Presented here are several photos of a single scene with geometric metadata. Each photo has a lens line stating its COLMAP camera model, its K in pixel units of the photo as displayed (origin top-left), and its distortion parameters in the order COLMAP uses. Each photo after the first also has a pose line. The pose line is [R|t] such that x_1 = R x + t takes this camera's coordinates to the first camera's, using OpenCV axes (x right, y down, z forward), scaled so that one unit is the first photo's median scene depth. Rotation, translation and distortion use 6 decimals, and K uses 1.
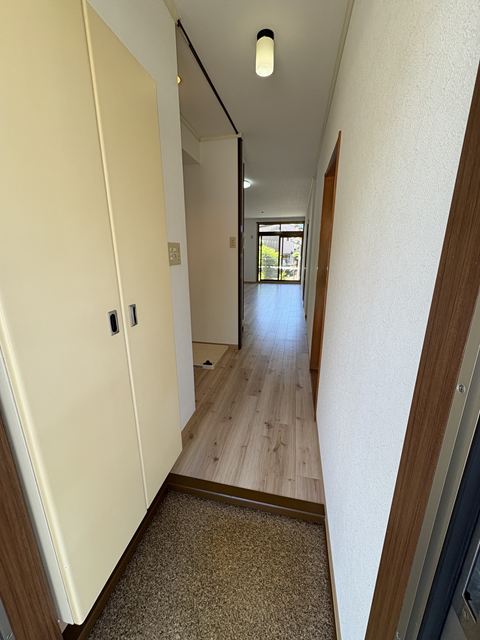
lens RADIAL K [[255.1, 0, 238.7], [0, 255.1, 300.1], [0, 0, 1]] dist [0.000717, 0.000121]
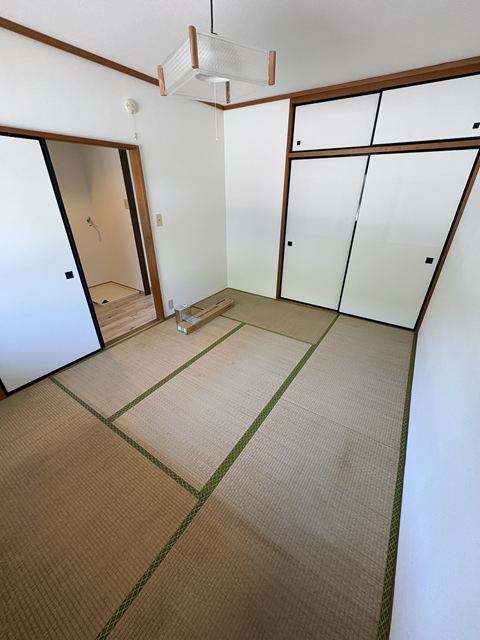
lens RADIAL K [[255.1, 0, 240.7], [0, 255.1, 316.8], [0, 0, 1]] dist [0.000717, 0.000121]
pose [[0.932020, 0.172794, -0.318560, 0.984888], [-0.074923, 0.951894, 0.297125, -0.130512], [0.354577, -0.253059, 0.900131, 0.017349]]
